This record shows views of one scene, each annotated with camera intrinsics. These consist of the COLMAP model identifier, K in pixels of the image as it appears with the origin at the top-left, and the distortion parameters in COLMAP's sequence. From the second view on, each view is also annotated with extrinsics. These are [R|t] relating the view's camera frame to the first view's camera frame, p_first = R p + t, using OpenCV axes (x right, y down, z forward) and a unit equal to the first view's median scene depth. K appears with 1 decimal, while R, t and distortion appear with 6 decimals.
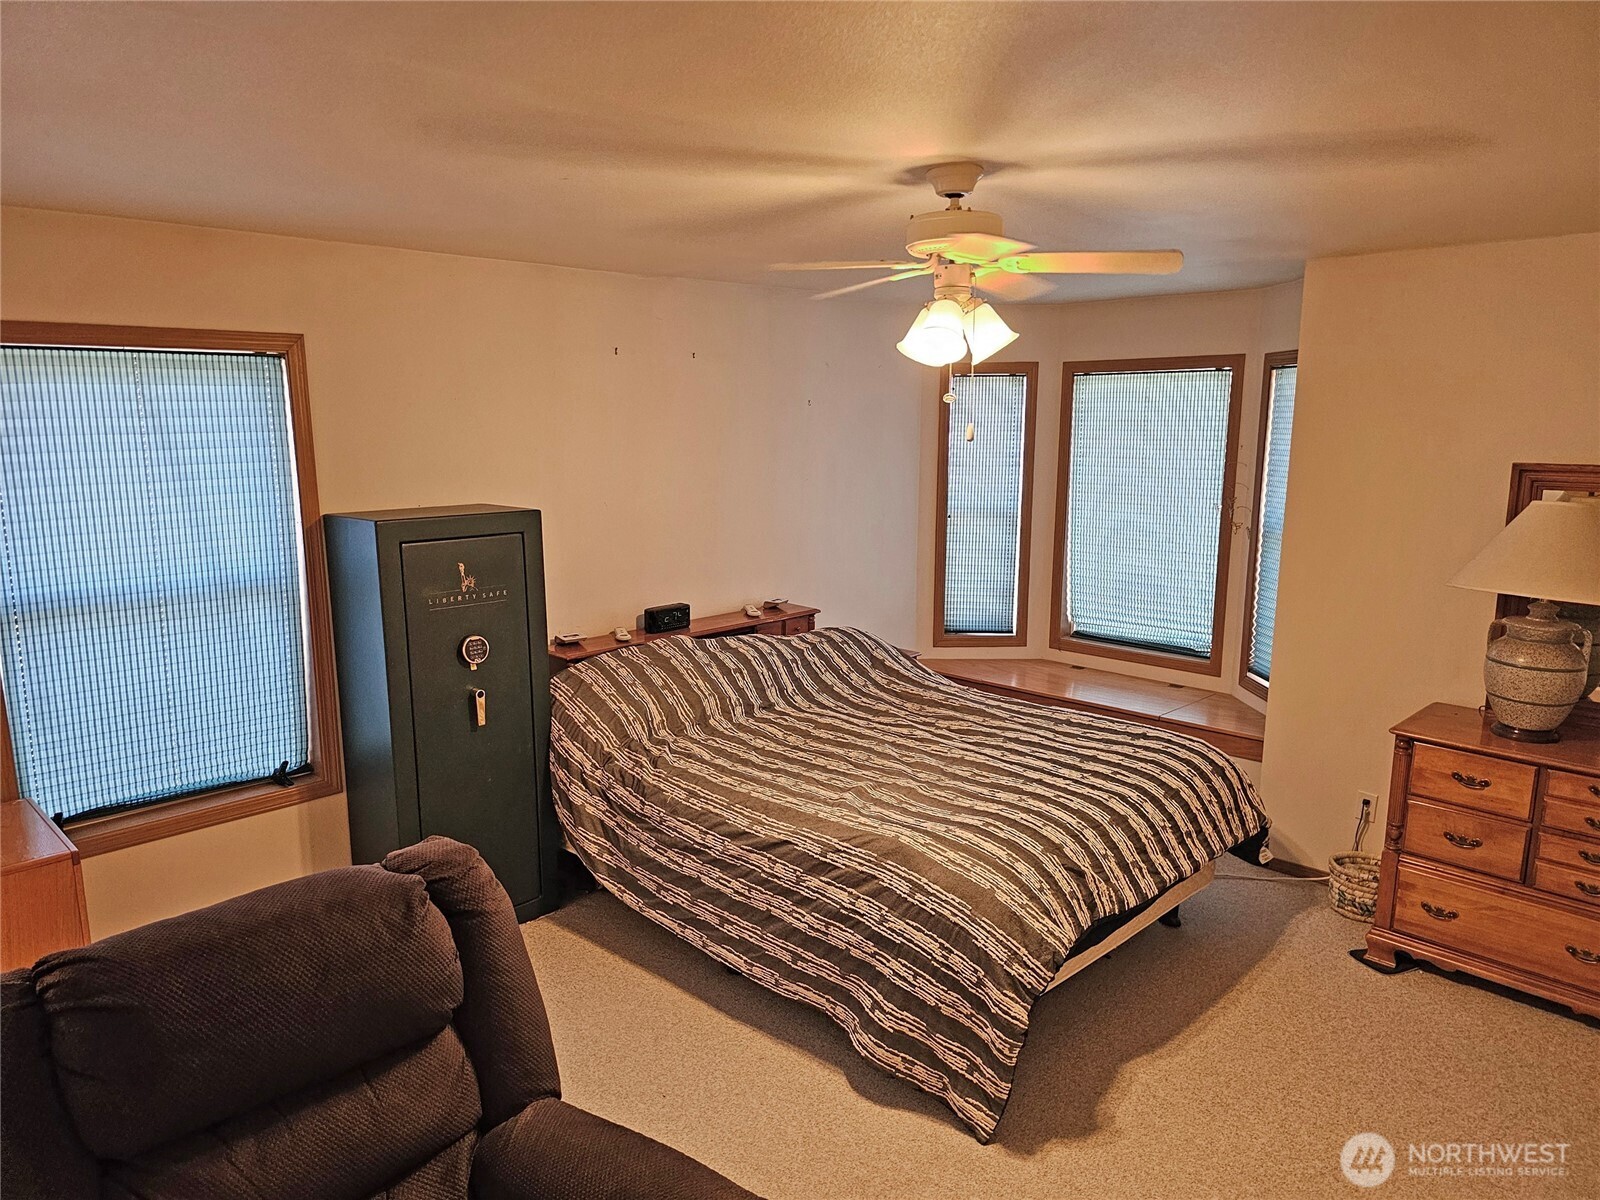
lens RADIAL K [[1069.4, 0, 788.6], [0, 1069.4, 617.3], [0, 0, 1]] dist [0.052949, -0.055935]
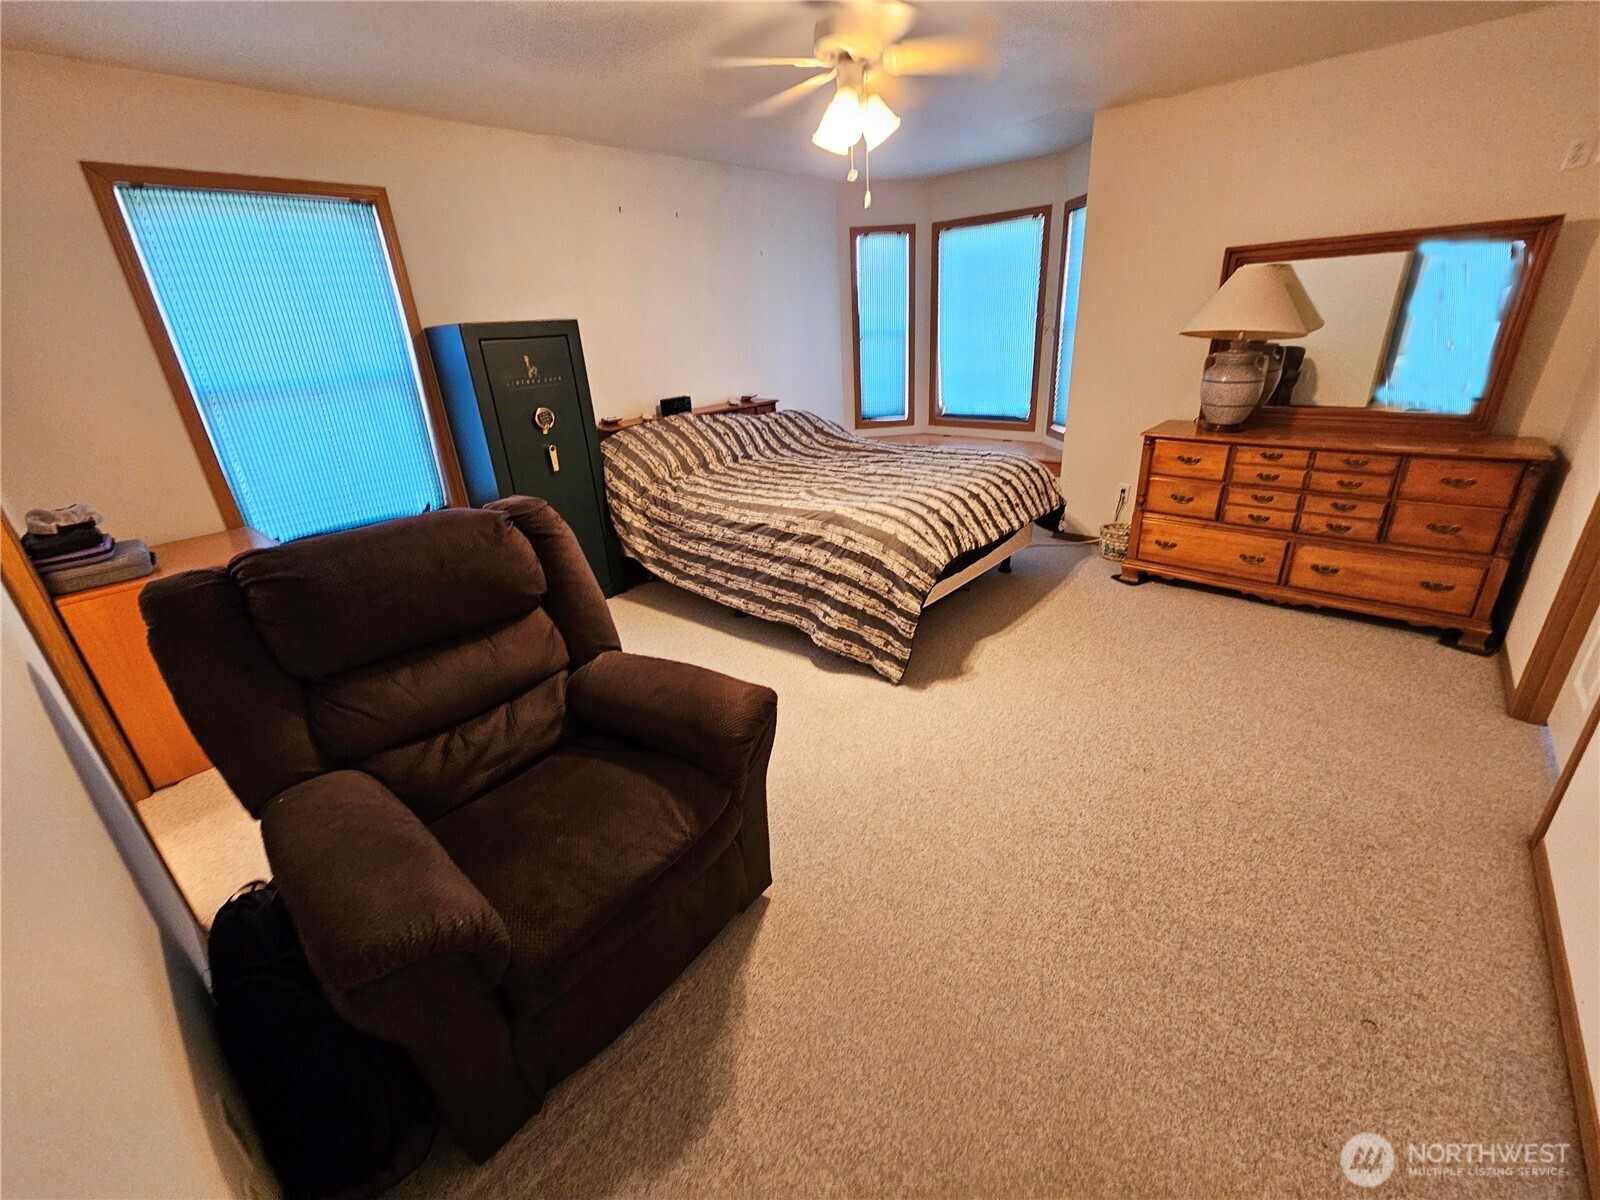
lens RADIAL K [[657.8, 0, 810.6], [0, 657.8, 594.4], [0, 0, 1]] dist [-0.001464, -0.000068]
pose [[0.995953, -0.073825, 0.051260, 0.008671], [0.062075, 0.977479, 0.201695, 0.110036], [-0.064995, -0.197697, 0.978106, 0.045211]]
